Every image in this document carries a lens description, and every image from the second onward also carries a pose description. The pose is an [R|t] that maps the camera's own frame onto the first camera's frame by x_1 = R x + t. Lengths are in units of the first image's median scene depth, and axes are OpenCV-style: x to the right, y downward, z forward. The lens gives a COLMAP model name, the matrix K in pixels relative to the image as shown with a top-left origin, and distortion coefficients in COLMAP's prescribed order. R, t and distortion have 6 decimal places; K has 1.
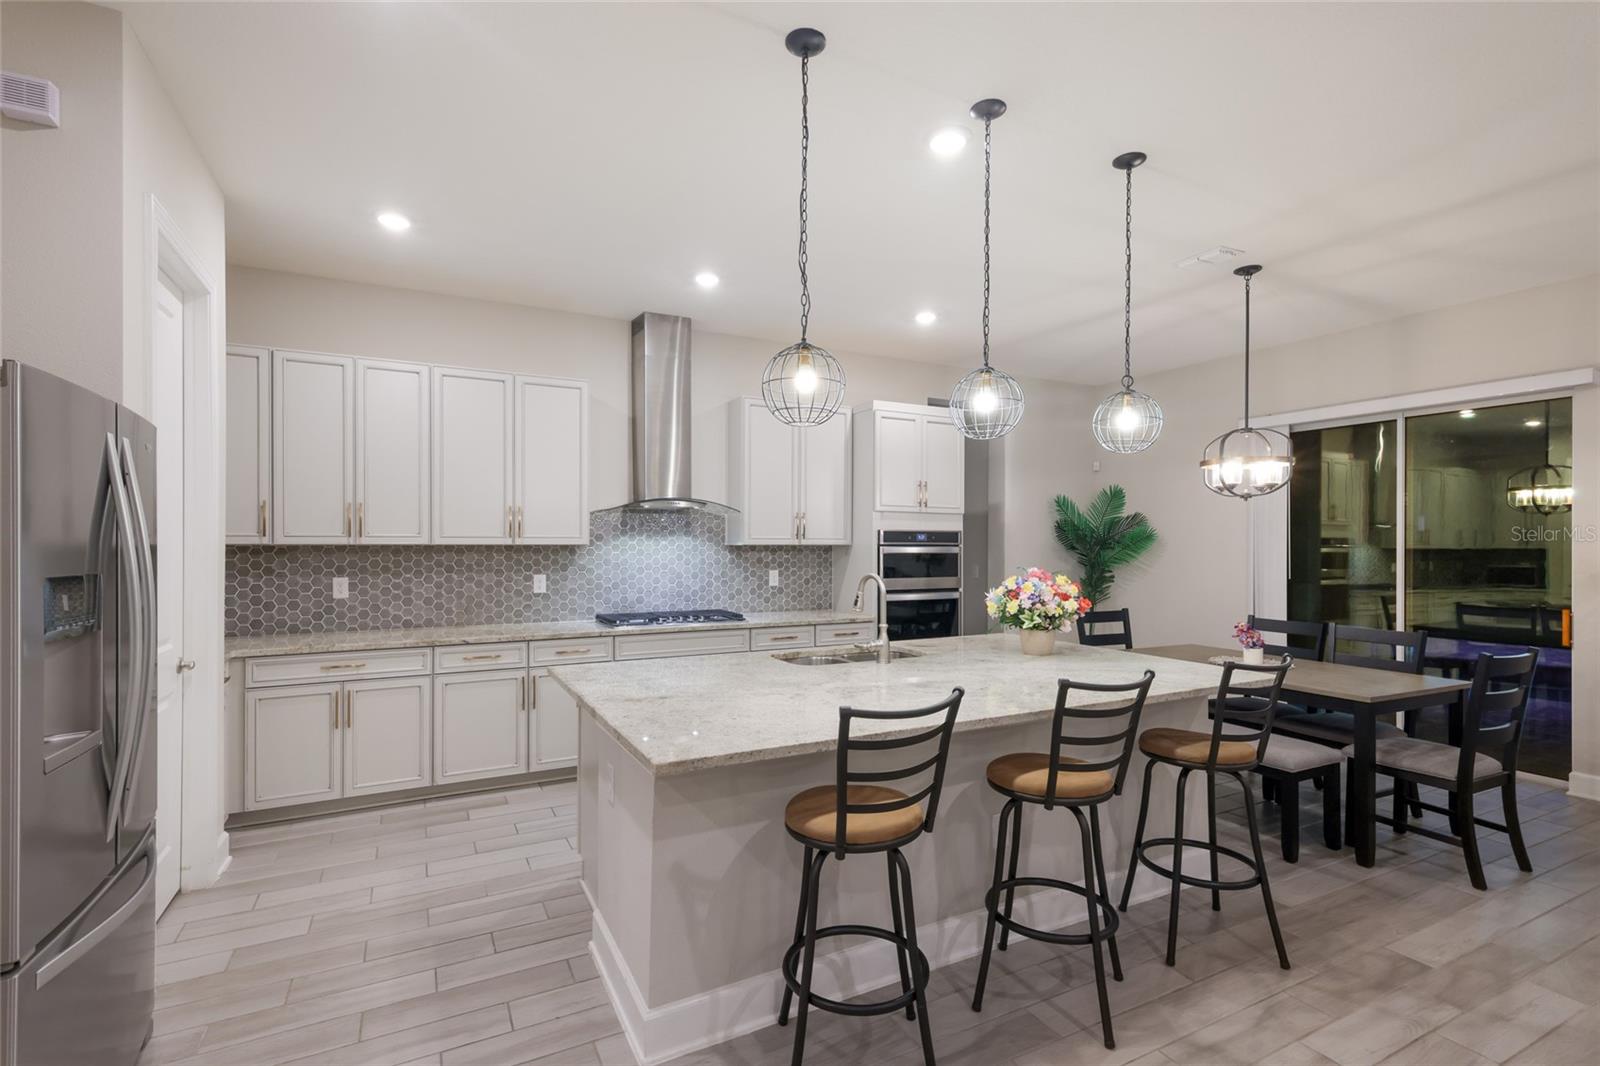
lens RADIAL K [[739.4, 0, 806.9], [0, 739.4, 531.3], [0, 0, 1]] dist [-0.002490, -0.000032]
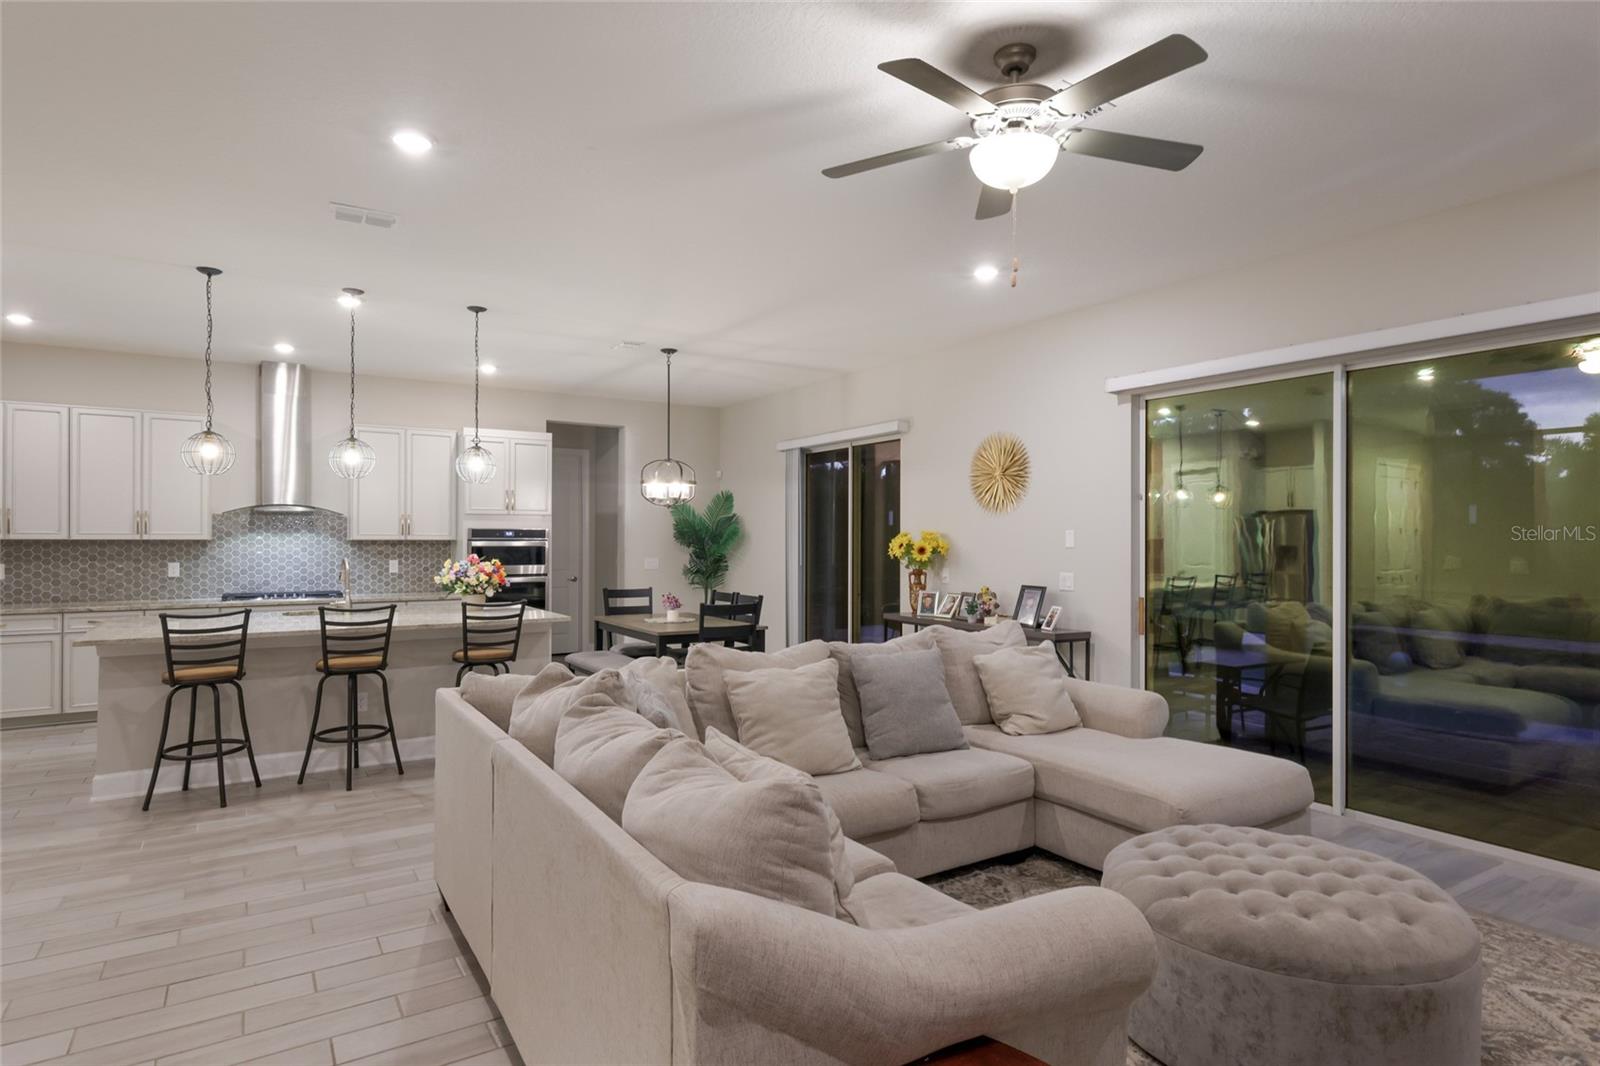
lens RADIAL K [[867.8, 0, 798.1], [0, 867.8, 525.6], [0, 0, 1]] dist [0.003407, 0.001433]
pose [[0.996986, 0.001640, 0.077560, 0.588010], [-0.001776, 0.999997, 0.001680, -0.010575], [-0.077557, -0.001813, 0.996986, -0.582389]]
